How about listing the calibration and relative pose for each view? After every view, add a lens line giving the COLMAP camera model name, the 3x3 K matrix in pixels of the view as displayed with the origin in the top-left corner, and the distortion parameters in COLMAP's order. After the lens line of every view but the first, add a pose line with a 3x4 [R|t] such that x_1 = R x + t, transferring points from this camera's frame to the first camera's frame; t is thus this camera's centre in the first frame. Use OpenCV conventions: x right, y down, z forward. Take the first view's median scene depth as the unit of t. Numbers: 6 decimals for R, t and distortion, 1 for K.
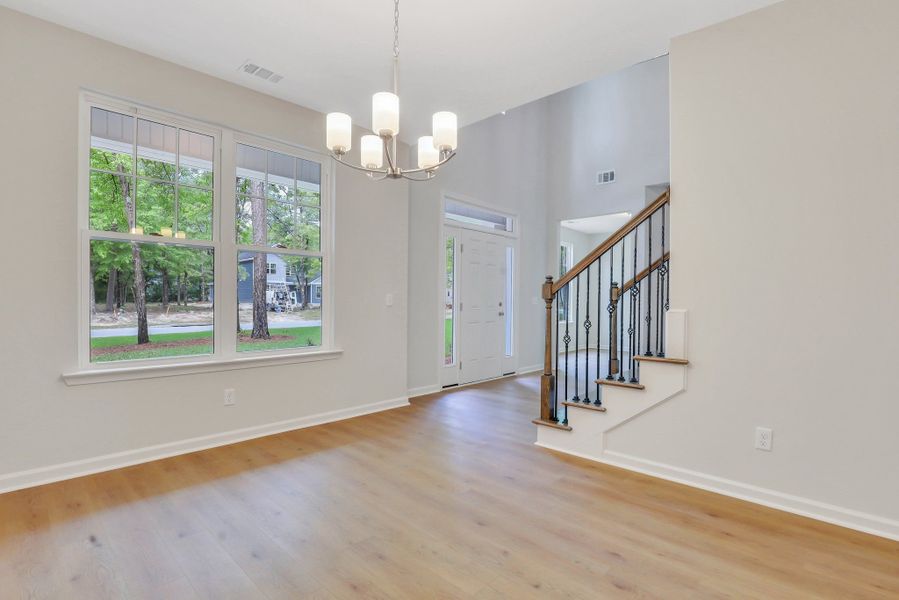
lens RADIAL K [[428.2, 0, 449.3], [0, 428.2, 297.7], [0, 0, 1]] dist [-0.035556, 0.000306]
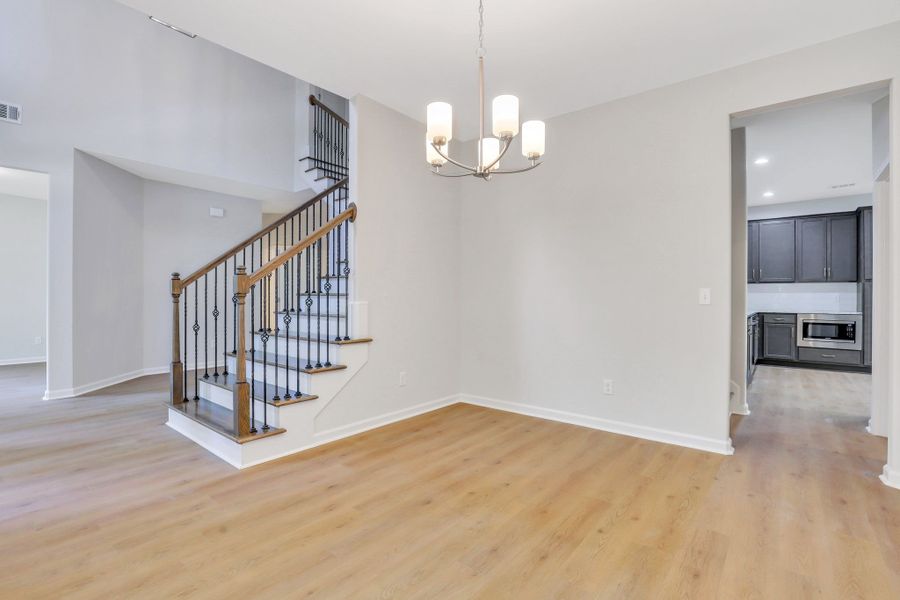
lens RADIAL K [[428.7, 0, 449.8], [0, 428.7, 297.7], [0, 0, 1]] dist [-0.035556, 0.000306]
pose [[-0.079257, -0.017474, 0.996701, -0.794027], [-0.010410, 0.999806, 0.016701, -0.009596], [-0.996800, -0.009052, -0.079424, 0.813262]]
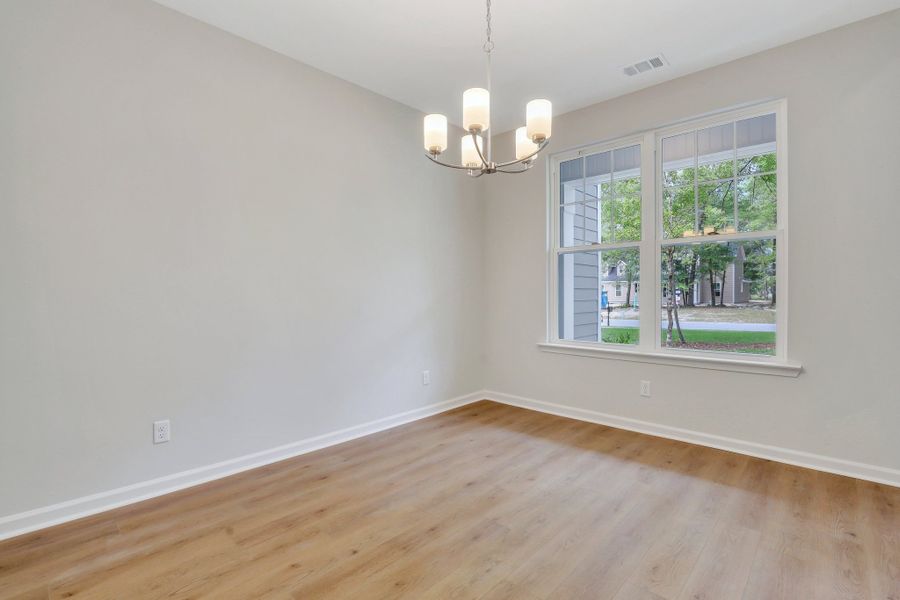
lens RADIAL K [[405.4, 0, 452.7], [0, 405.4, 295.8], [0, 0, 1]] dist [-0.028105, -0.000152]
pose [[0.014209, -0.002947, -0.999895, 0.580575], [0.008881, 0.999957, -0.002821, 0.004593], [0.999860, -0.008840, 0.014235, 0.634990]]
